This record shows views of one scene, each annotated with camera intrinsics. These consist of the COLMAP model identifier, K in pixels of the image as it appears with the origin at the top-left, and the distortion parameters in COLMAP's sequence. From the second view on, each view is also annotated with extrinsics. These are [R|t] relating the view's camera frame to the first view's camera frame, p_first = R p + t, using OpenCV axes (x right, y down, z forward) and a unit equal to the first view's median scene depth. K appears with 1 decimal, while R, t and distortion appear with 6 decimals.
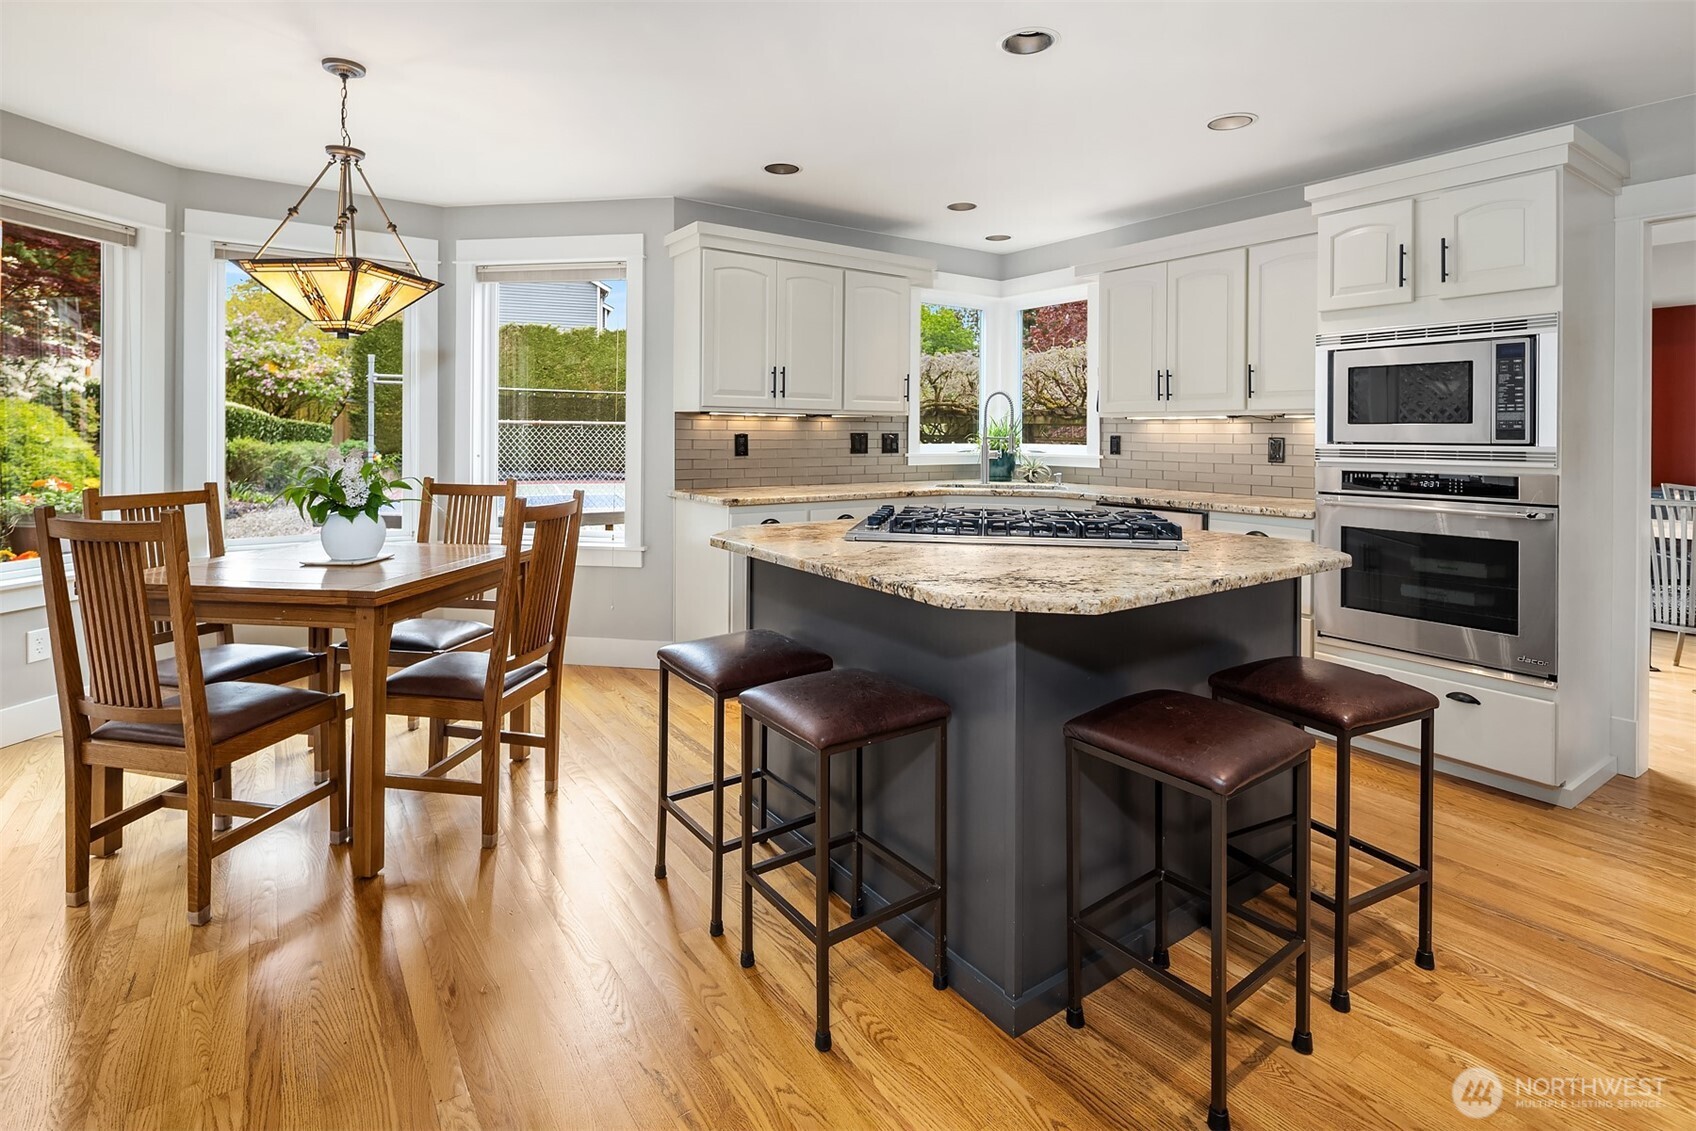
lens RADIAL K [[824.4, 0, 846.3], [0, 824.4, 434.2], [0, 0, 1]] dist [0.000434, -0.000188]
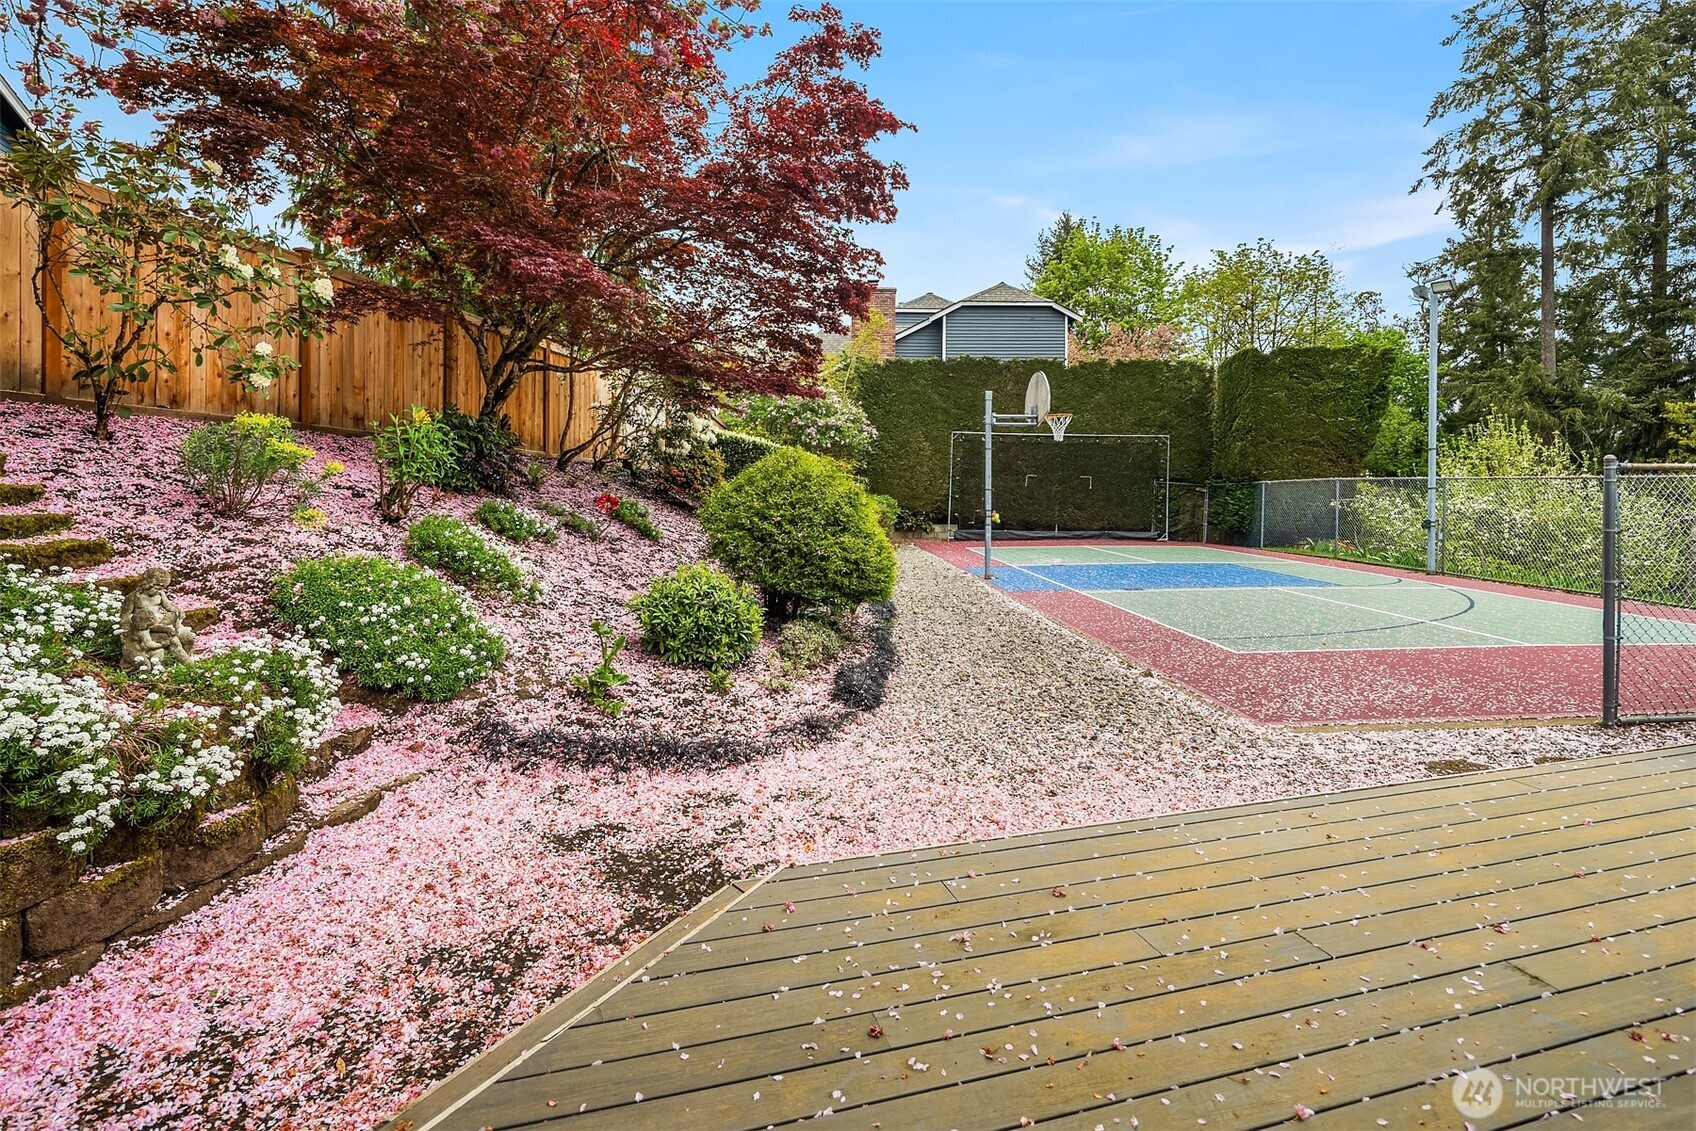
lens RADIAL K [[837.2, 0, 853.2], [0, 837.2, 474.4], [0, 0, 1]] dist [0.000608, 0.000383]
pose [[0.949945, -0.012367, -0.312173, -1.994776], [0.008718, 0.999876, -0.013083, -0.018087], [0.312296, 0.009706, 0.949935, 0.774653]]
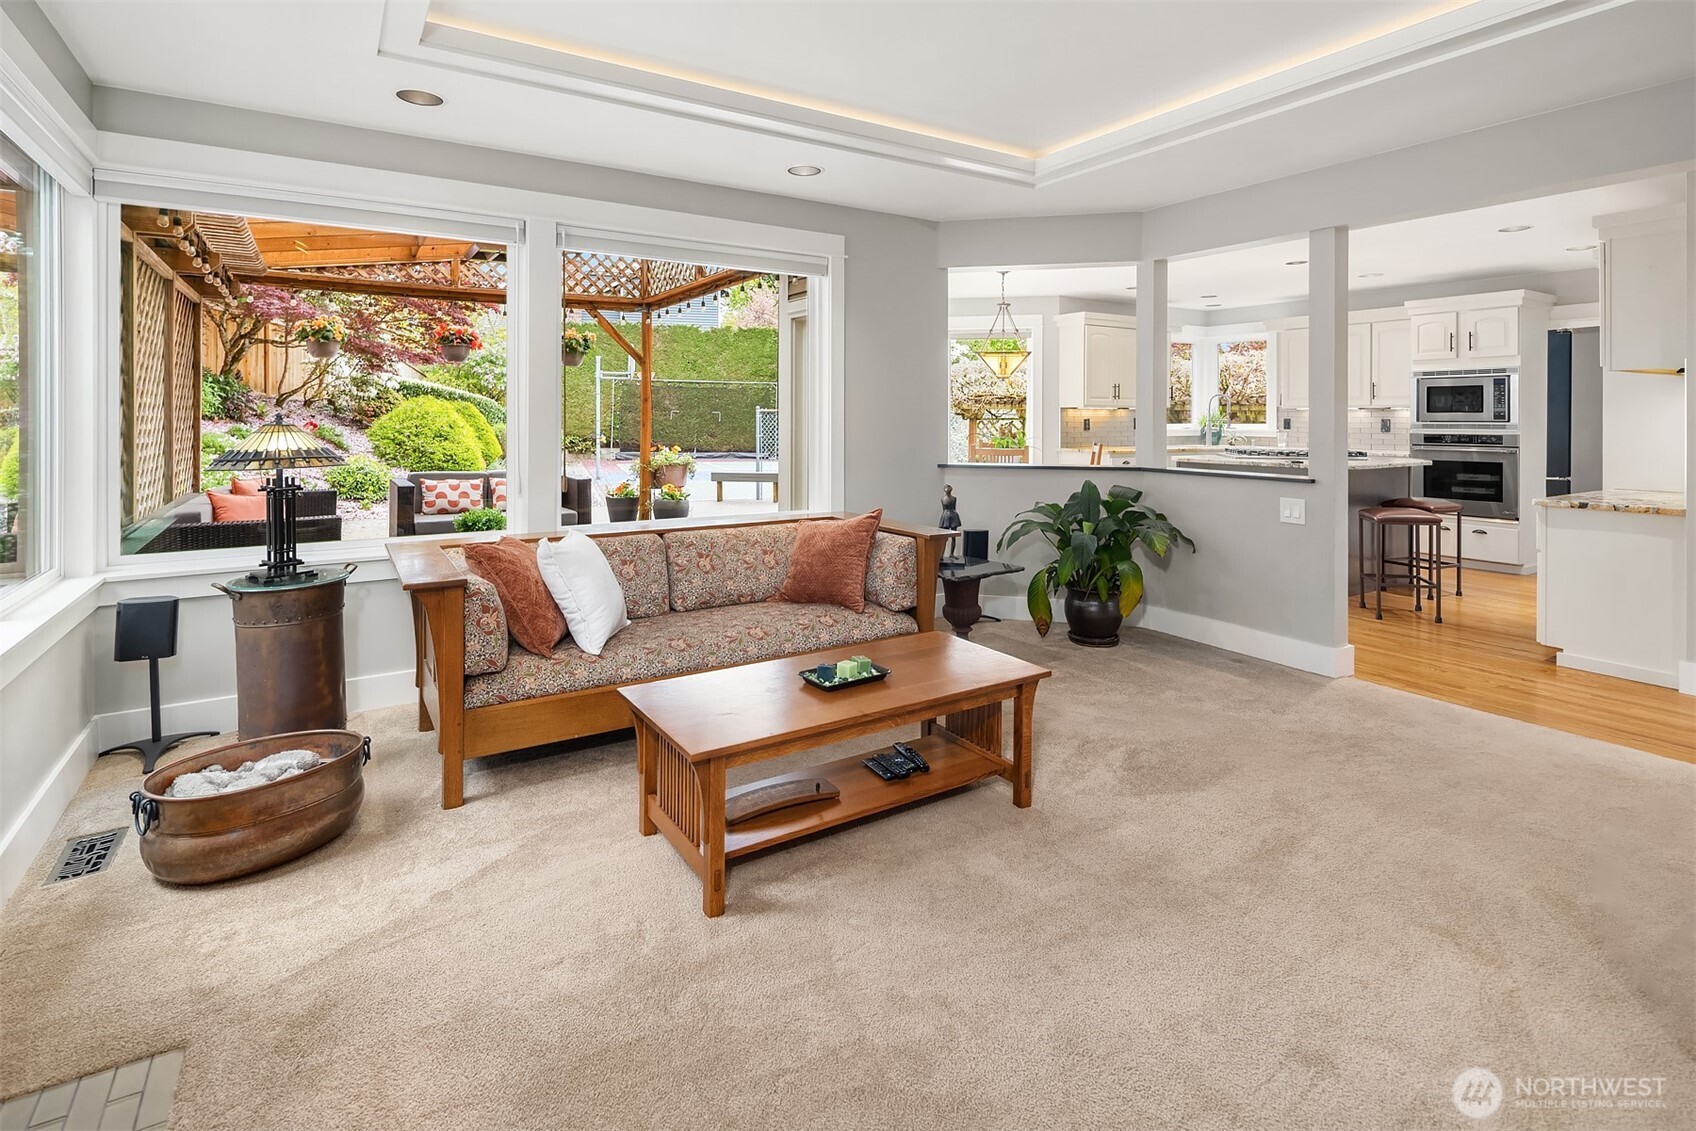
lens RADIAL K [[830.1, 0, 837.7], [0, 830.1, 421.7], [0, 0, 1]] dist [0.000550, -0.000072]
pose [[0.998617, -0.004523, -0.052373, -0.673072], [0.004762, 0.999979, 0.004446, -0.005222], [0.052352, -0.004689, 0.998618, -1.031967]]
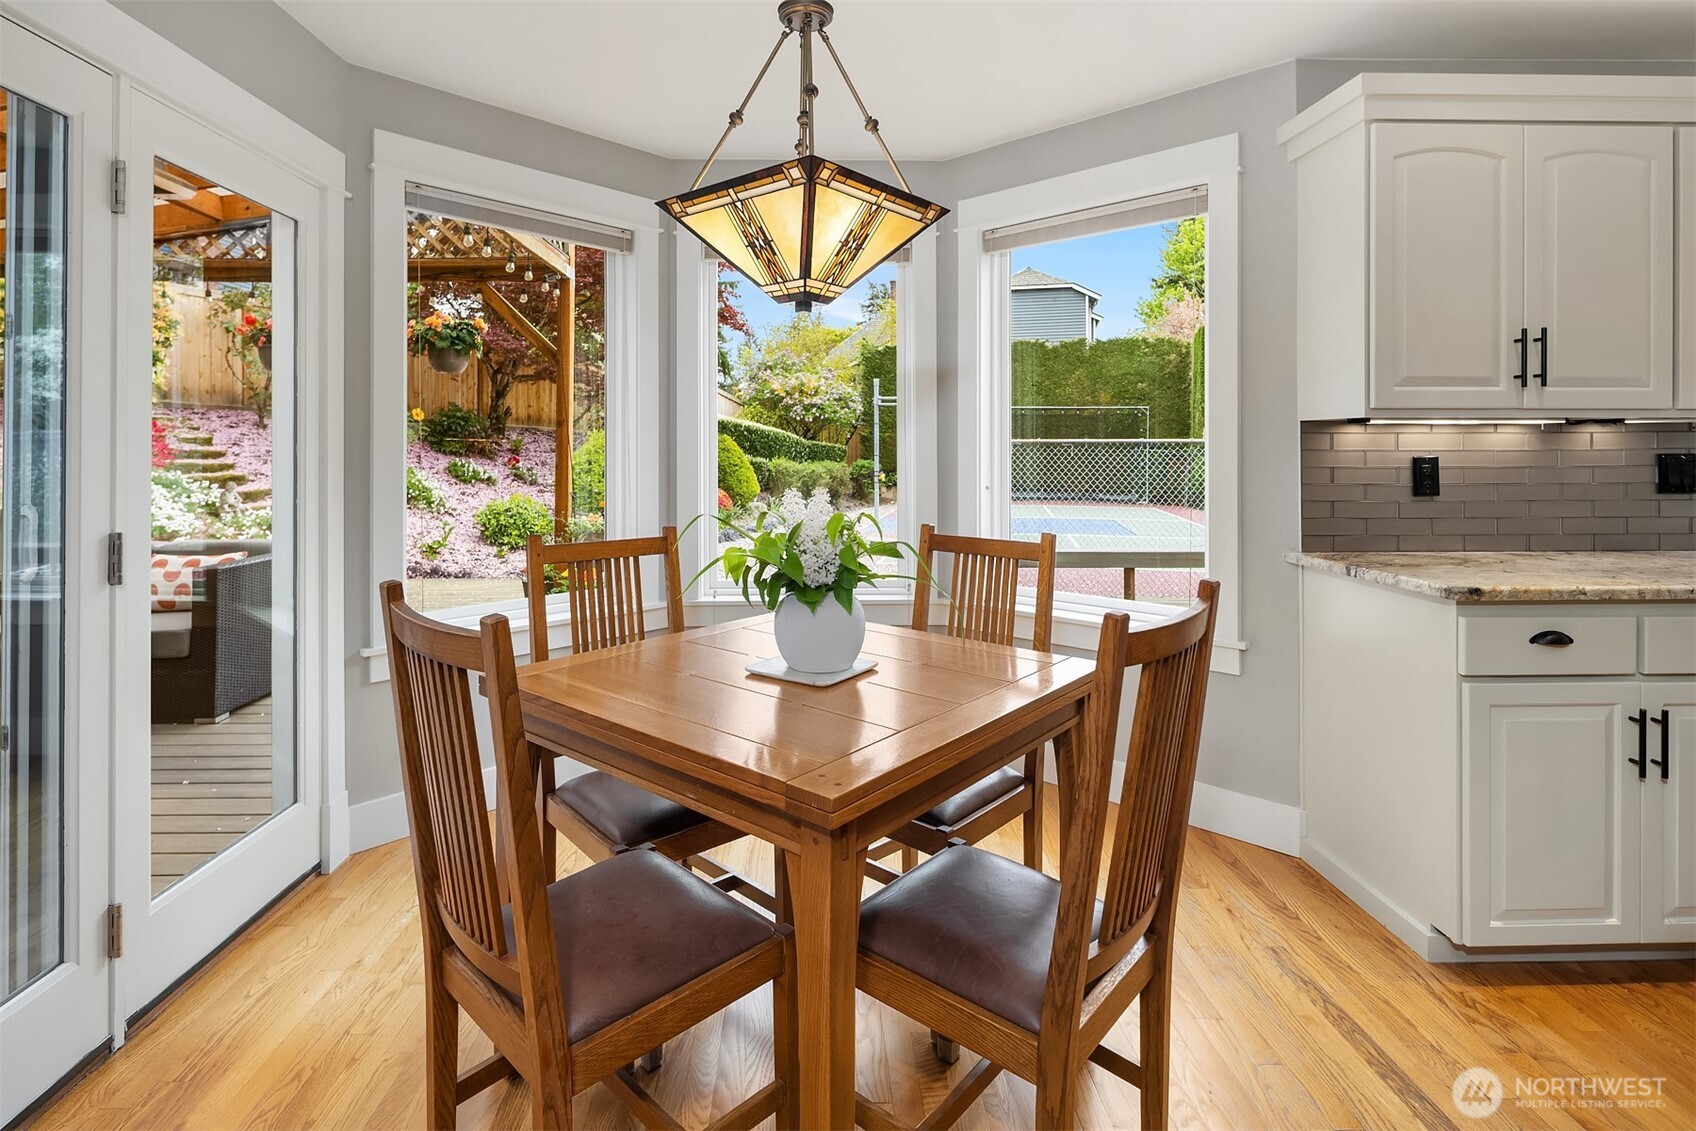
lens RADIAL K [[839.0, 0, 823.1], [0, 839.0, 450.6], [0, 0, 1]] dist [-0.001662, -0.000540]
pose [[0.830732, -0.006673, -0.556632, -0.170523], [0.005677, 0.999978, -0.003516, -0.005842], [0.556643, -0.000240, 0.830752, 0.334099]]
